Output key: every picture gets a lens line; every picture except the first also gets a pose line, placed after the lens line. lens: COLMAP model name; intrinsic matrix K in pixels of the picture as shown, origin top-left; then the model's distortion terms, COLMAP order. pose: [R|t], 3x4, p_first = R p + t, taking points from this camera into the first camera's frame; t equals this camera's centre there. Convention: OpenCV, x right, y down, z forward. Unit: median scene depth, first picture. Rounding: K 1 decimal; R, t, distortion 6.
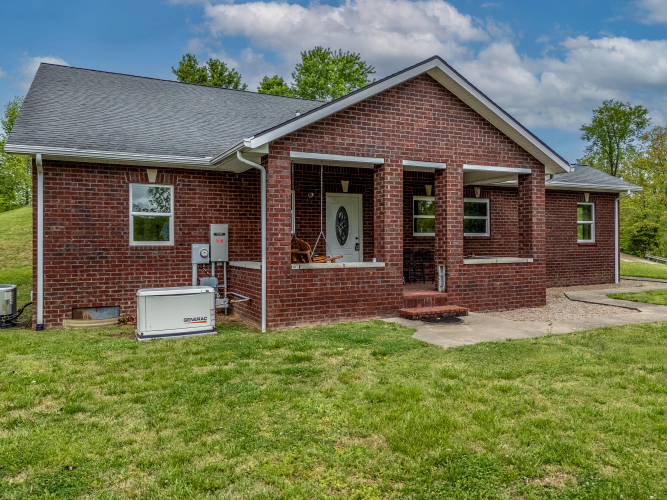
lens RADIAL K [[499.5, 0, 333.1], [0, 499.5, 250.9], [0, 0, 1]] dist [0.030777, -0.021371]
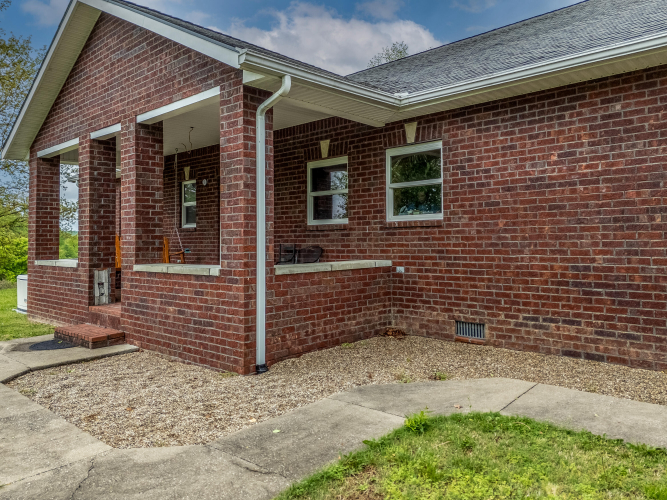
lens RADIAL K [[499.5, 0, 333.2], [0, 499.5, 246.6], [0, 0, 1]] dist [0.030777, -0.021371]
pose [[0.338218, -0.002370, -0.941065, 0.881539], [-0.006157, 0.999970, -0.004731, -0.004033], [0.941048, 0.007394, 0.338194, 0.936374]]
